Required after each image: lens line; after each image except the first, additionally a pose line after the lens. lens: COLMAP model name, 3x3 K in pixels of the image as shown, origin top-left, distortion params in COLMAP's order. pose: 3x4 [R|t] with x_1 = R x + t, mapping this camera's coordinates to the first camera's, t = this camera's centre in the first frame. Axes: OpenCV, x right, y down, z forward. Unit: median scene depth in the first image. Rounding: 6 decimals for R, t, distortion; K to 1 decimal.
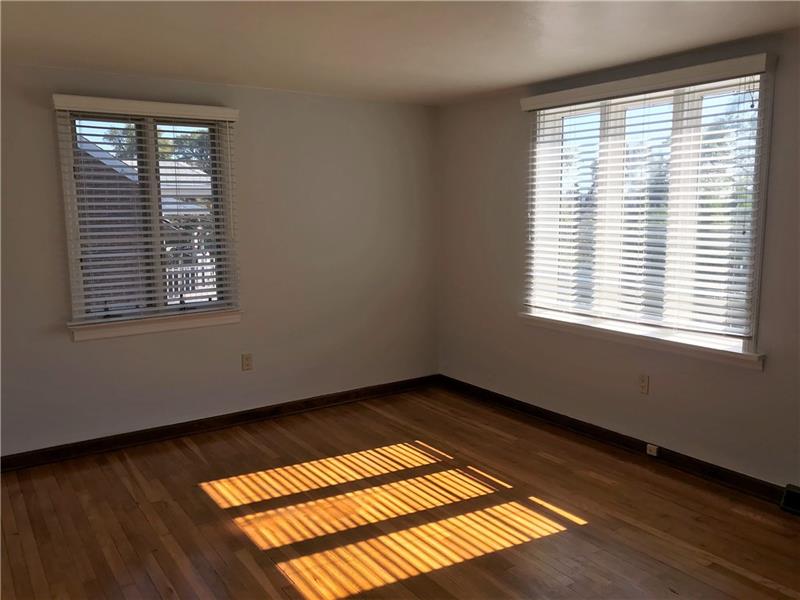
lens RADIAL K [[670.9, 0, 400.0], [0, 670.9, 300.0], [0, 0, 1]] dist [0.042516, -0.002235]
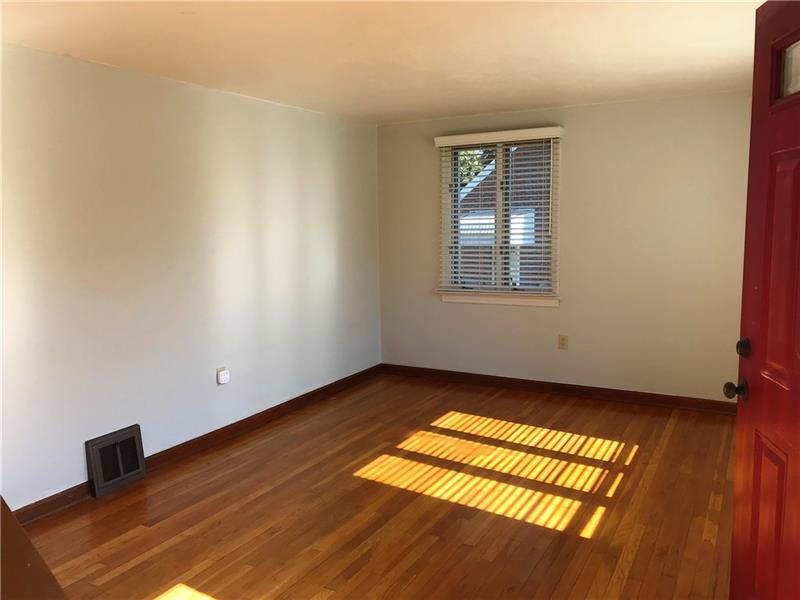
lens RADIAL K [[659.5, 0, 399.4], [0, 659.5, 298.5], [0, 0, 1]] dist [0.009095, -0.003853]
pose [[0.449742, 0.108780, -0.886510, 0.819392], [-0.120604, 0.990861, 0.060400, -0.022727], [0.884979, 0.079753, 0.458751, 0.275140]]
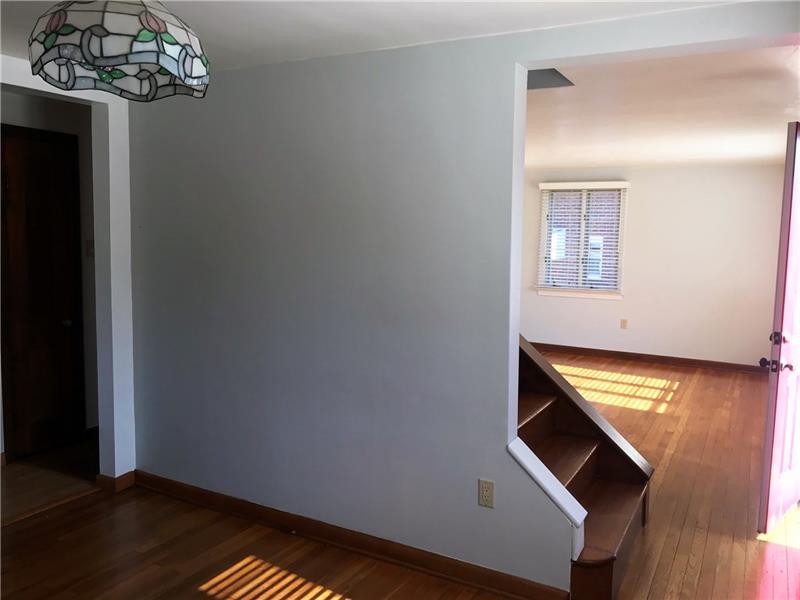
lens RADIAL K [[659.5, 0, 399.4], [0, 659.5, 298.5], [0, 0, 1]] dist [0.009095, -0.003853]
pose [[0.449833, 0.110964, -0.886193, 1.286622], [-0.154391, 0.986975, 0.045214, 0.050268], [0.879667, 0.116482, 0.461106, -0.388952]]
